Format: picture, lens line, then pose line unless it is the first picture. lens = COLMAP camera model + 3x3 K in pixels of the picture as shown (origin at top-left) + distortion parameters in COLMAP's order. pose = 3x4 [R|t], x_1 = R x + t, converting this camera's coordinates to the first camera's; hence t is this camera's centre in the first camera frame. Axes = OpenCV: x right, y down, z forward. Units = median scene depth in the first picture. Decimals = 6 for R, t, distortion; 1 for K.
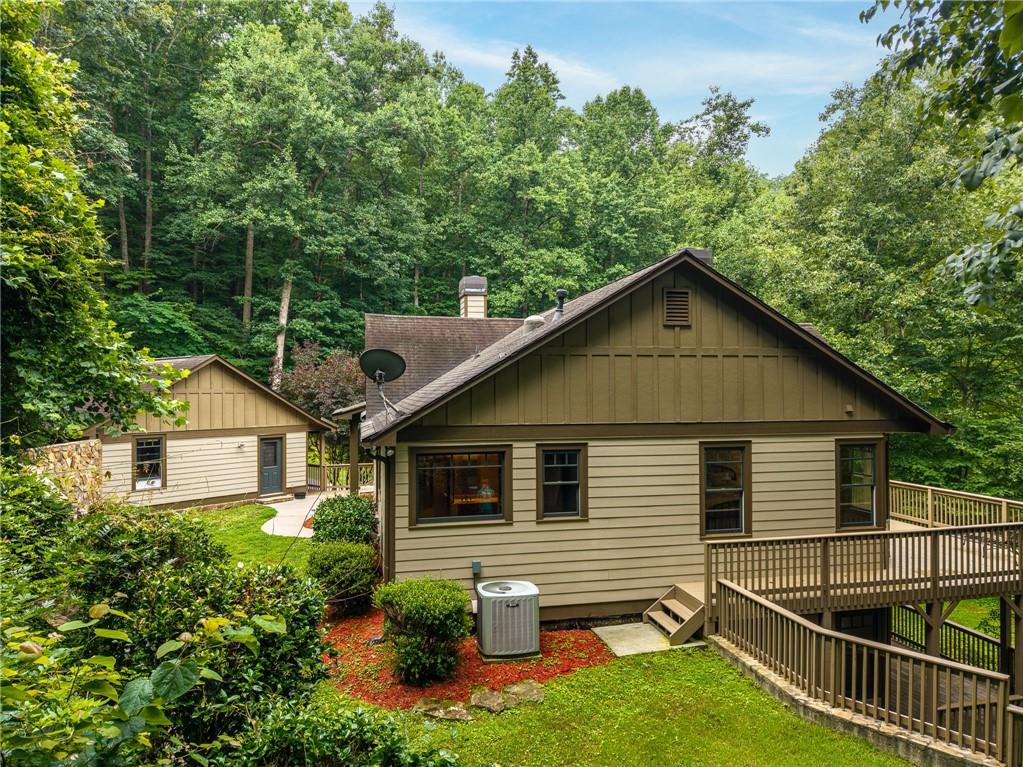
lens RADIAL K [[685.7, 0, 515.5], [0, 685.7, 390.5], [0, 0, 1]] dist [0.020952, -0.027555]
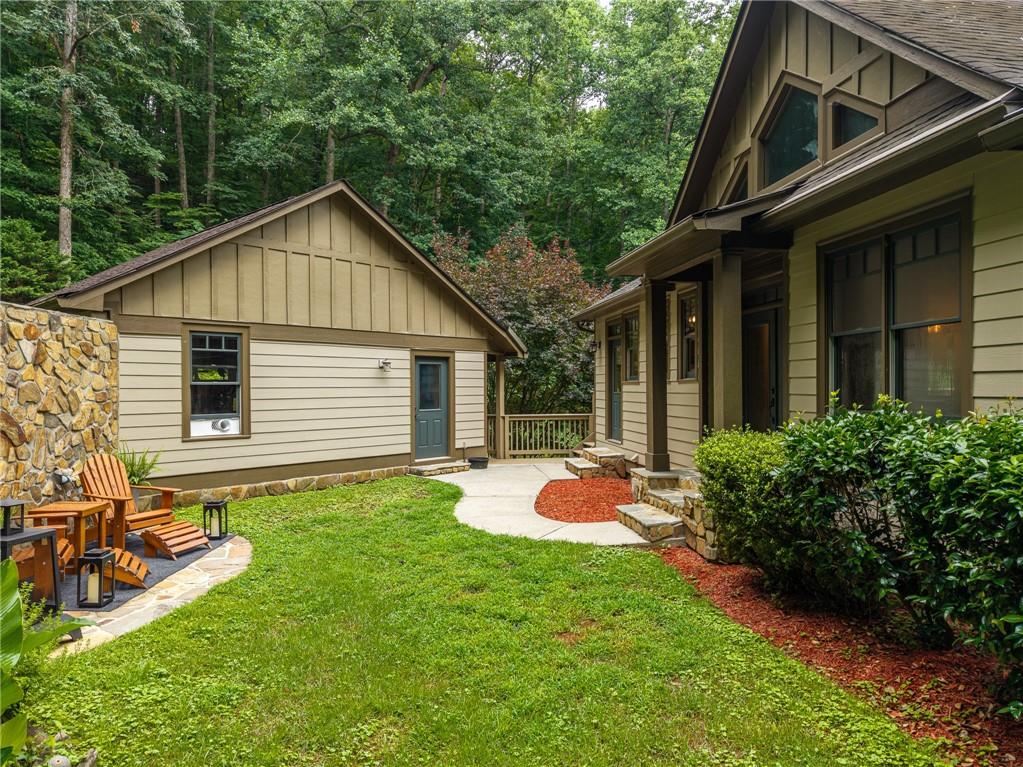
lens RADIAL K [[685.7, 0, 515.5], [0, 685.7, 388.5], [0, 0, 1]] dist [0.020952, -0.027555]
pose [[0.997388, -0.000531, -0.072222, -0.139284], [0.000569, 1.000000, 0.000502, 0.052672], [0.072222, -0.000541, 0.997388, 0.257818]]
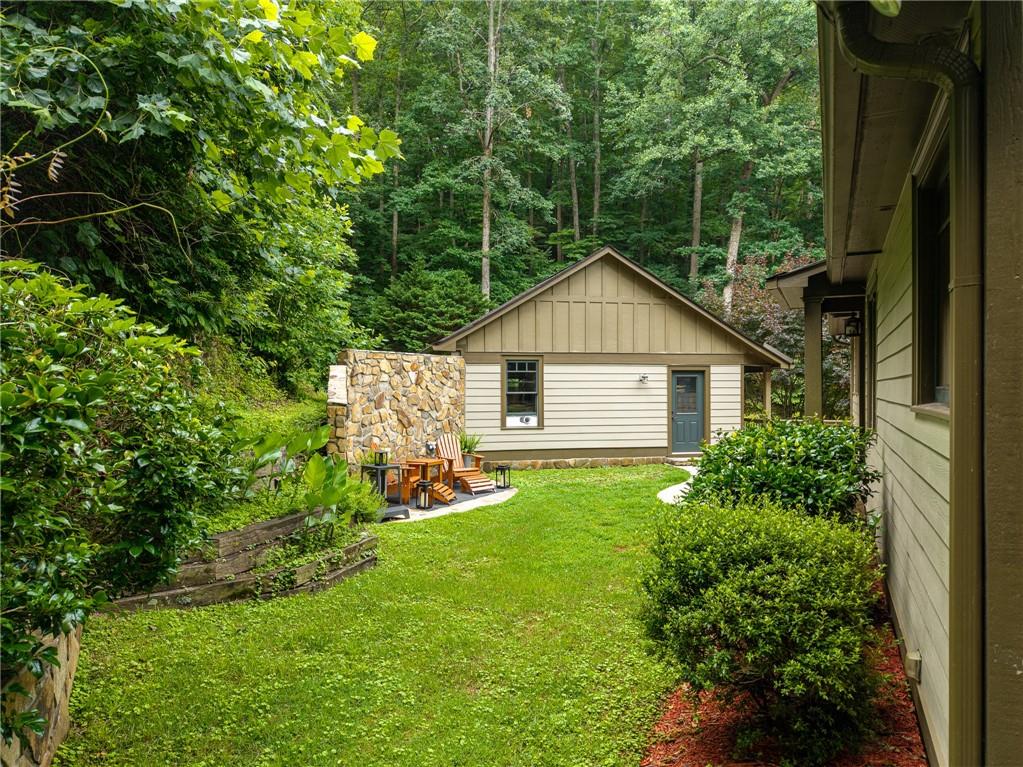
lens RADIAL K [[685.7, 0, 508.3], [0, 685.7, 390.8], [0, 0, 1]] dist [0.020952, -0.027555]
pose [[0.789567, 0.004377, -0.613648, -0.043195], [-0.001731, 0.999986, 0.004905, 0.048095], [0.613661, -0.002811, 0.789564, 0.196154]]
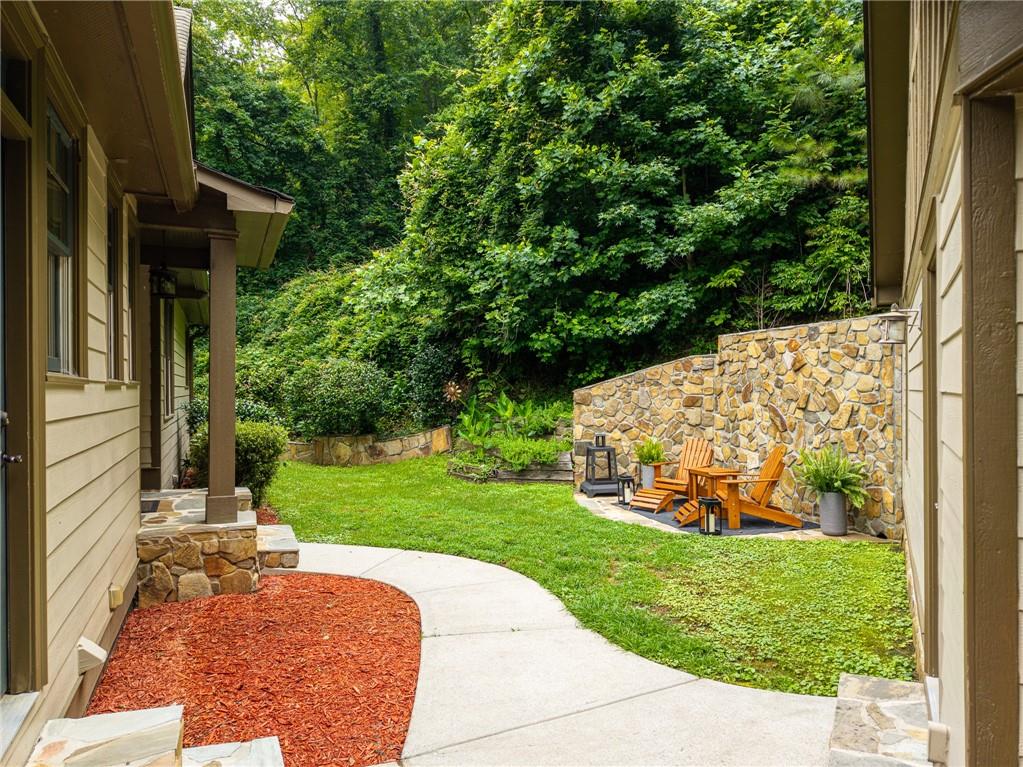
lens RADIAL K [[685.7, 0, 513.3], [0, 685.7, 386.7], [0, 0, 1]] dist [0.020952, -0.027555]
pose [[-0.983580, 0.004503, -0.180414, -0.144337], [0.004447, 0.999990, 0.000710, 0.051297], [0.180415, -0.000104, -0.983591, 0.618711]]
